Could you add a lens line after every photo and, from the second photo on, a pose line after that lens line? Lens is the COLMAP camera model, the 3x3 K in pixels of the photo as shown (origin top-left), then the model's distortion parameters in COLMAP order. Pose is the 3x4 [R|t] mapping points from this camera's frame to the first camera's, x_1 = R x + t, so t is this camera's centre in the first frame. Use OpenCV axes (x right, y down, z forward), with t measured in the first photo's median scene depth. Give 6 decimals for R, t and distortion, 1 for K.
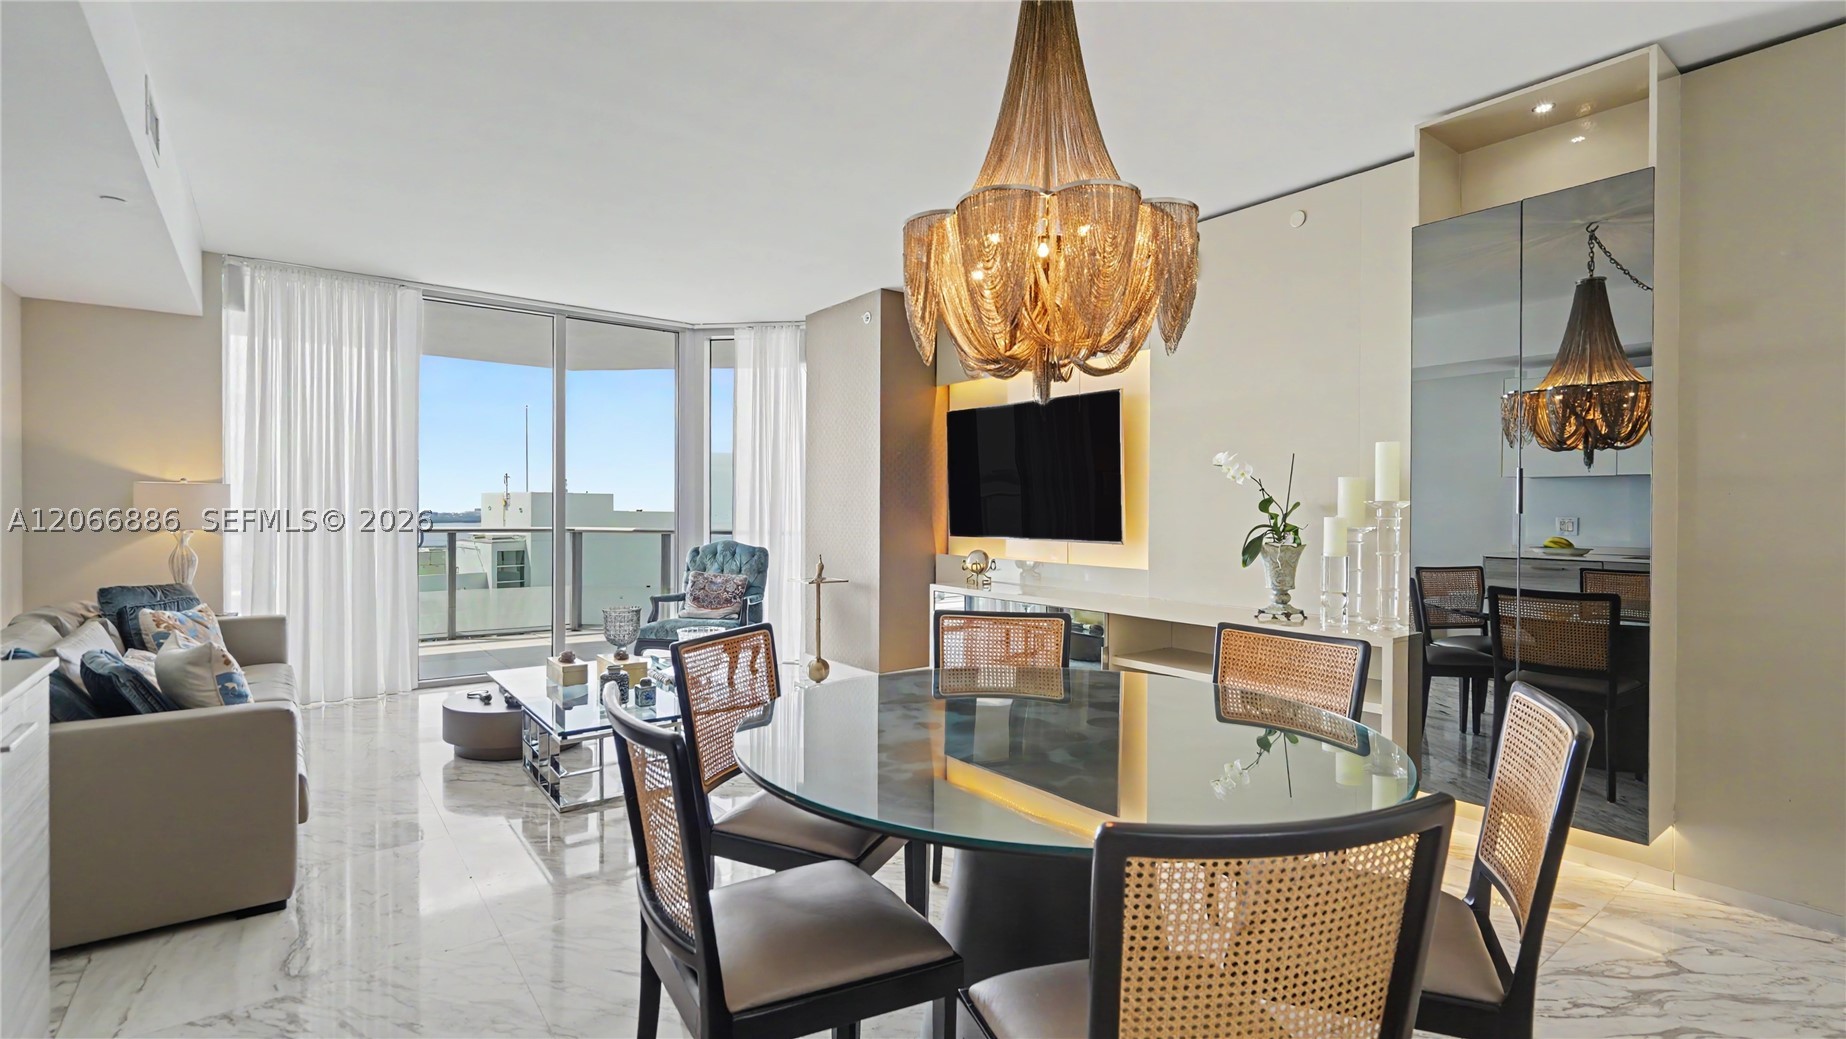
lens RADIAL K [[852.9, 0, 923.0], [0, 852.9, 514.2], [0, 0, 1]] dist [-0.002373, 0.001161]
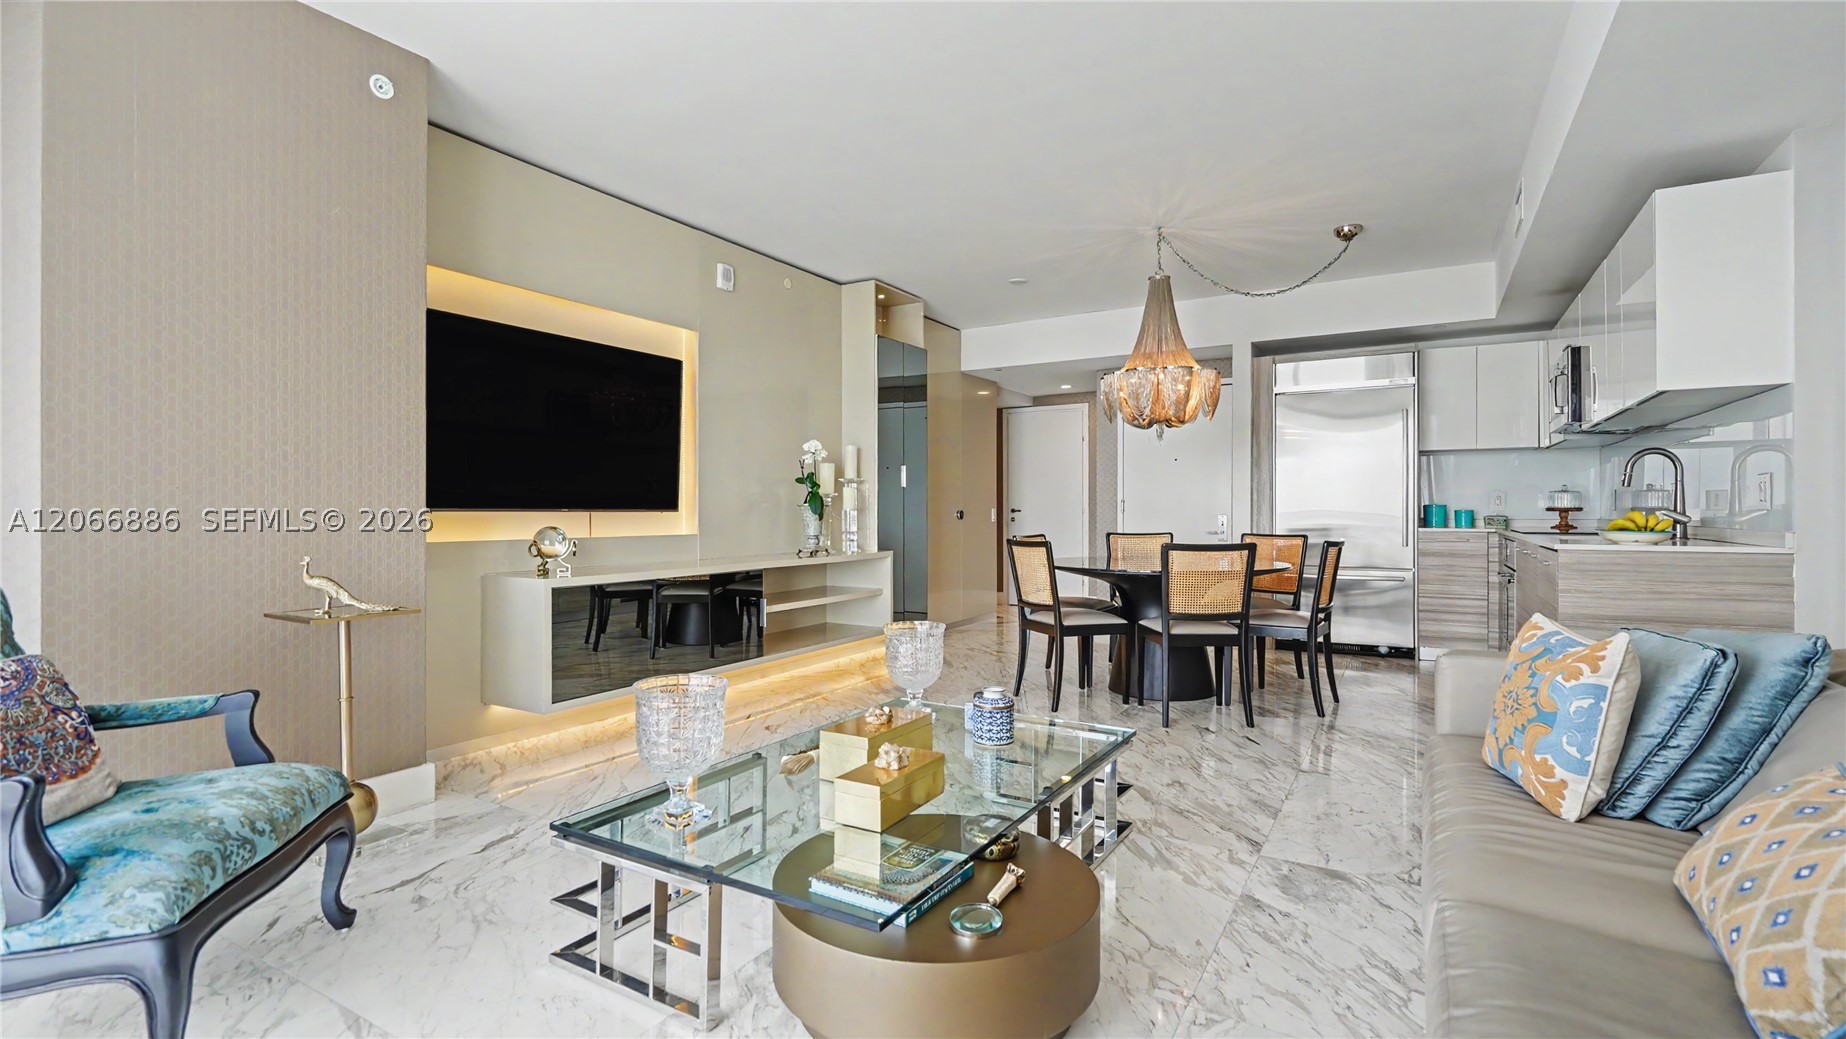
lens RADIAL K [[849.3, 0, 915.1], [0, 849.3, 508.3], [0, 0, 1]] dist [-0.002463, 0.000379]
pose [[-0.360069, -0.002730, 0.932922, -0.705940], [0.005243, 0.999974, 0.004949, 0.024431], [-0.932911, 0.006674, -0.360046, 0.949180]]
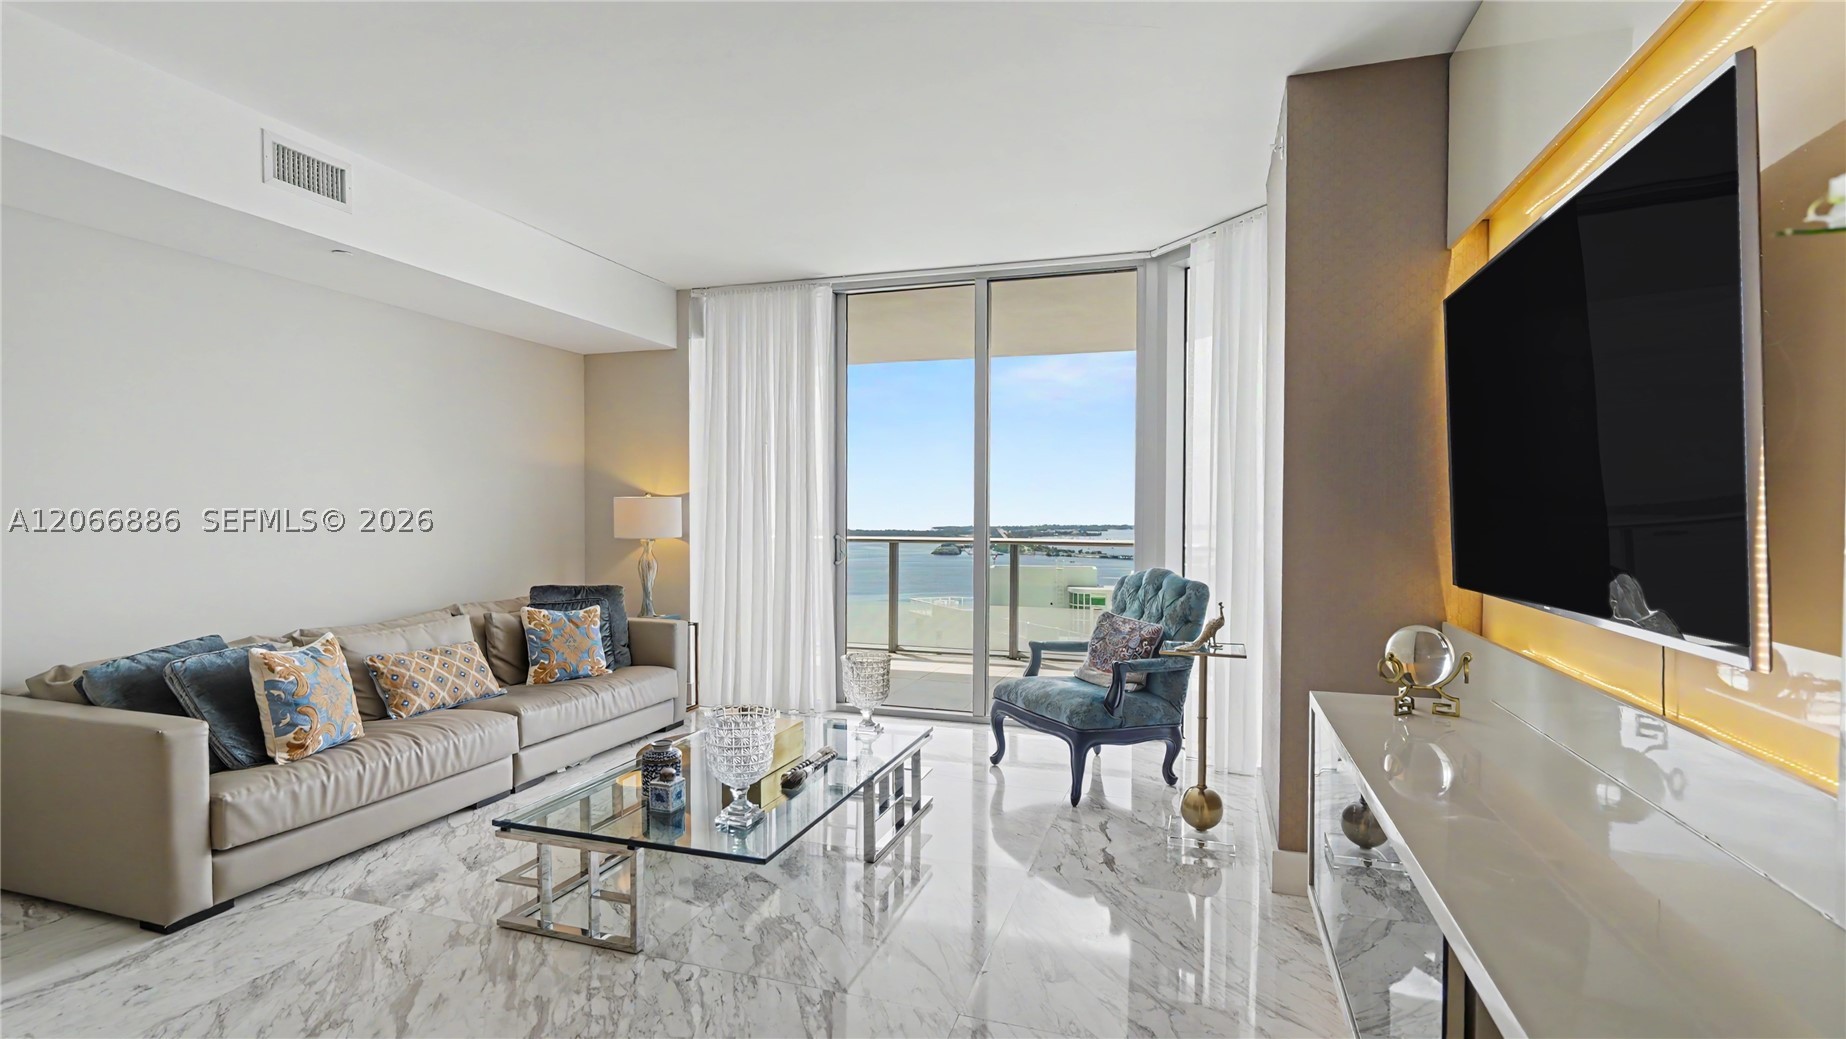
lens RADIAL K [[869.2, 0, 919.1], [0, 869.2, 522.4], [0, 0, 1]] dist [-0.001053, -0.000255]
pose [[0.560348, 0.005366, -0.828240, 0.262827], [-0.005870, 0.999980, 0.002507, -0.005862], [0.828237, 0.003457, 0.560368, 0.562565]]
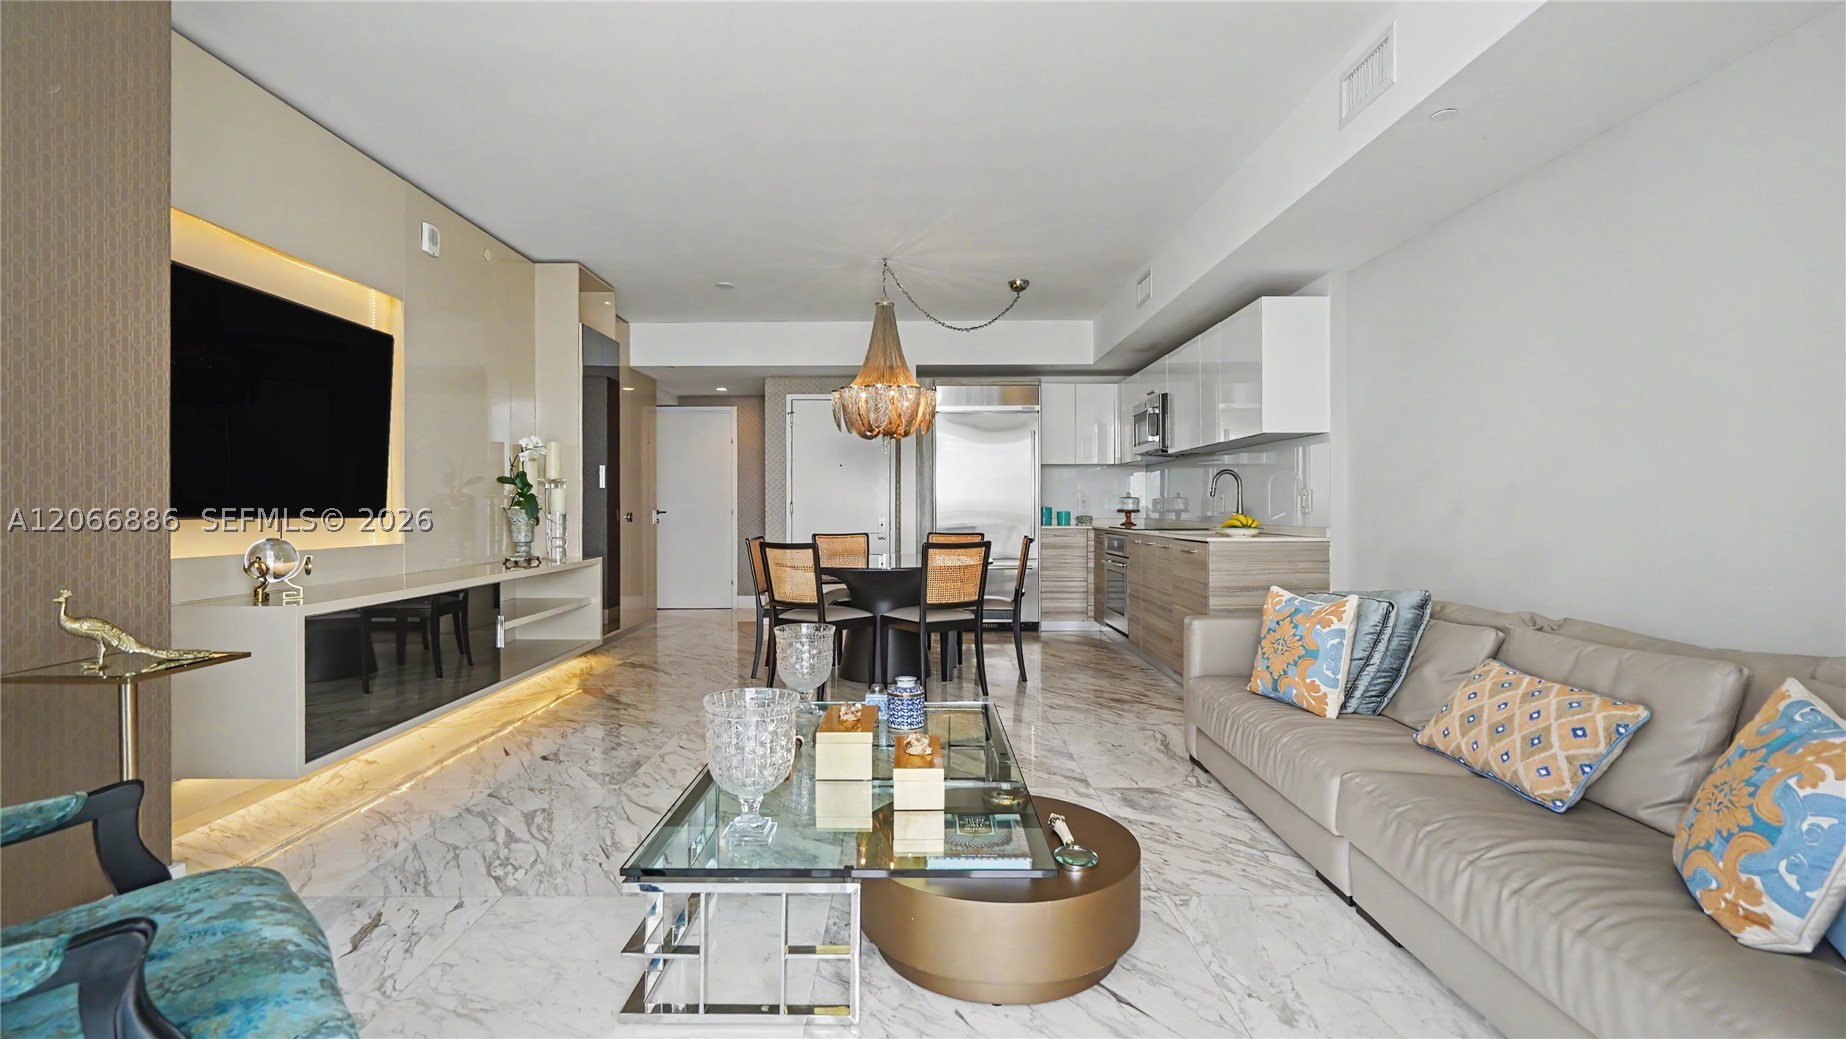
lens RADIAL K [[849.3, 0, 915.1], [0, 849.3, 508.3], [0, 0, 1]] dist [-0.002463, 0.000379]
pose [[-0.788146, -0.004180, 0.615474, -0.602431], [0.001531, 0.999961, 0.008752, 0.017961], [-0.615486, 0.007840, -0.788109, 1.153162]]
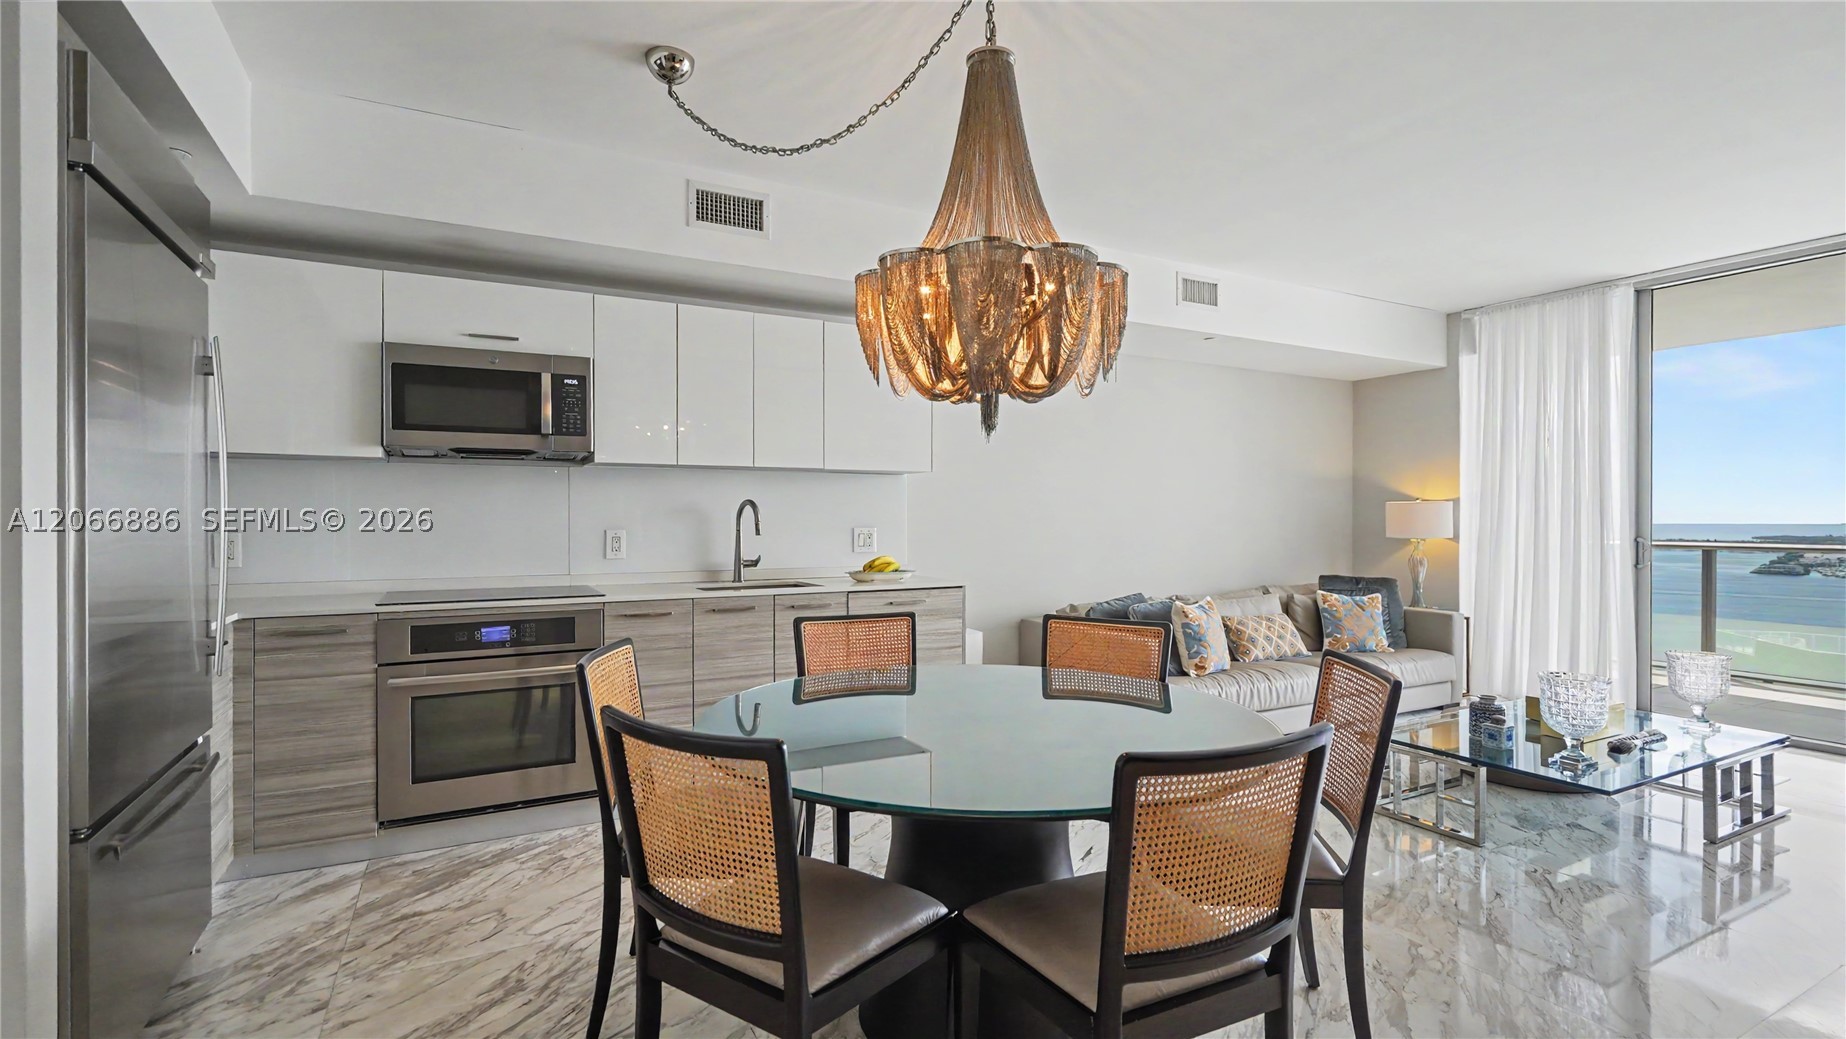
lens RADIAL K [[842.9, 0, 916.4], [0, 842.9, 515.4], [0, 0, 1]] dist [-0.000486, -0.000234]
pose [[-0.170006, -0.007751, -0.985413, 0.449770], [-0.007328, 0.999951, -0.006602, -0.000680], [0.985416, 0.006099, -0.170054, 0.407072]]
